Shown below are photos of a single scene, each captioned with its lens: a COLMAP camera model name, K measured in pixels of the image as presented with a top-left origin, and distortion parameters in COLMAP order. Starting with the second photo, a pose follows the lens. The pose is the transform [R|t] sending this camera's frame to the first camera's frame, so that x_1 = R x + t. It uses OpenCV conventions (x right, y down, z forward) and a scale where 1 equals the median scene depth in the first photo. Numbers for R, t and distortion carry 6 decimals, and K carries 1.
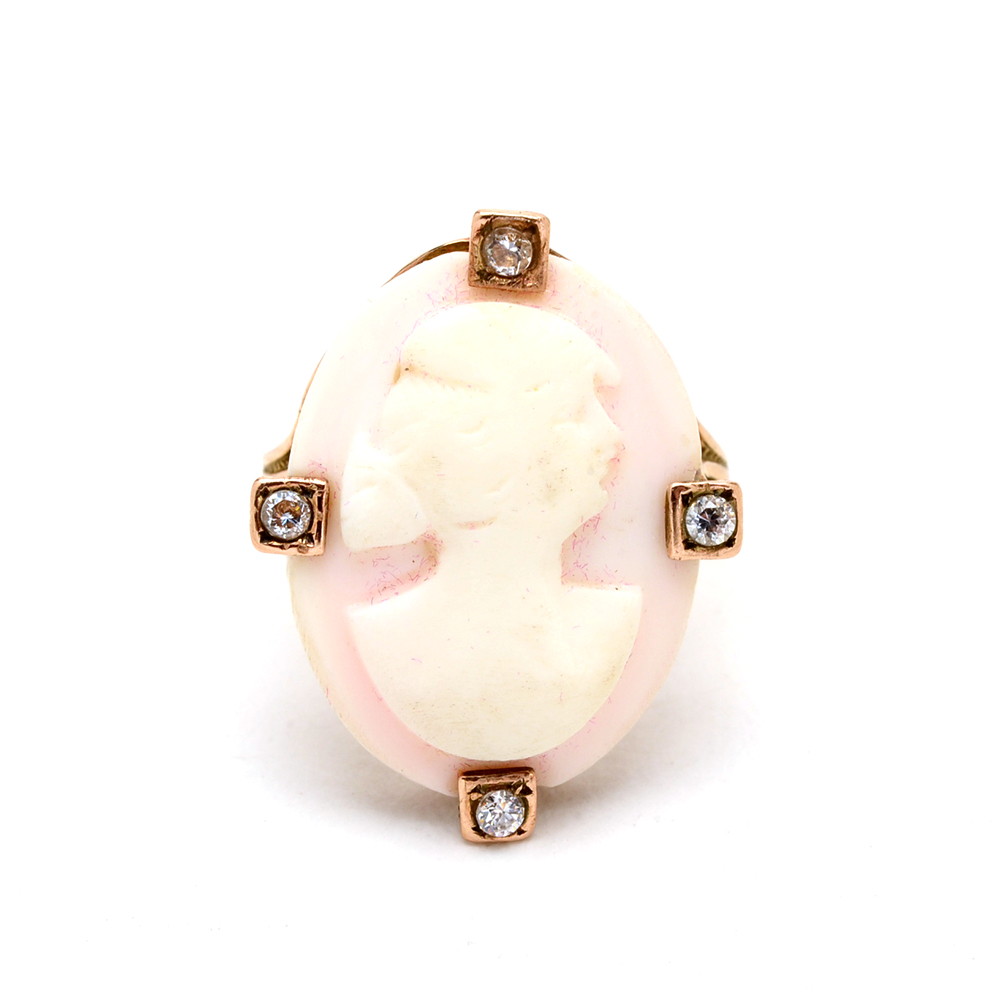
lens RADIAL K [[3671.5, 0, 499.1], [0, 3671.5, 498.0], [0, 0, 1]] dist [0.160019, 0.000000]
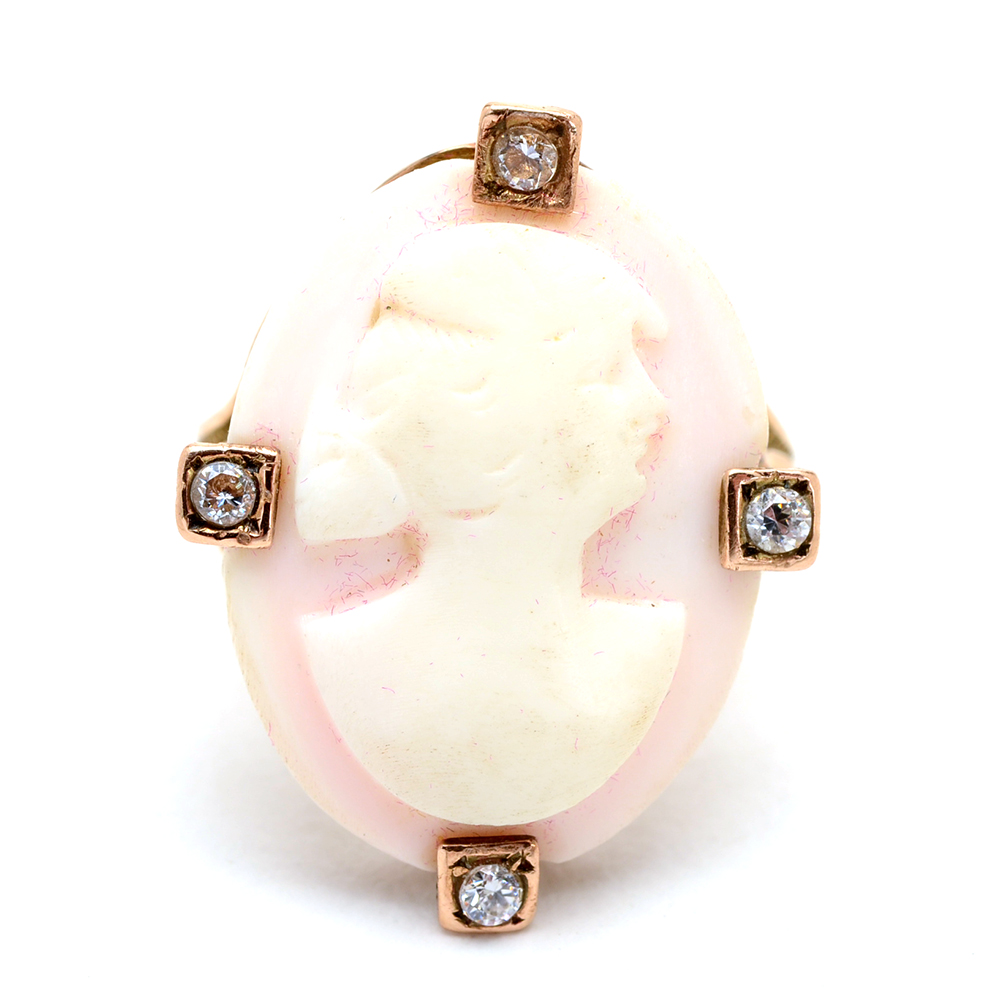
lens RADIAL K [[3671.5, 0, 501.0], [0, 3671.5, 502.6], [0, 0, 1]] dist [0.160019, 0.000000]
pose [[0.999401, 0.033083, 0.010190, -0.008120], [-0.032786, 0.999069, -0.028055, 0.025951], [-0.011109, 0.027704, 0.999554, 0.236095]]
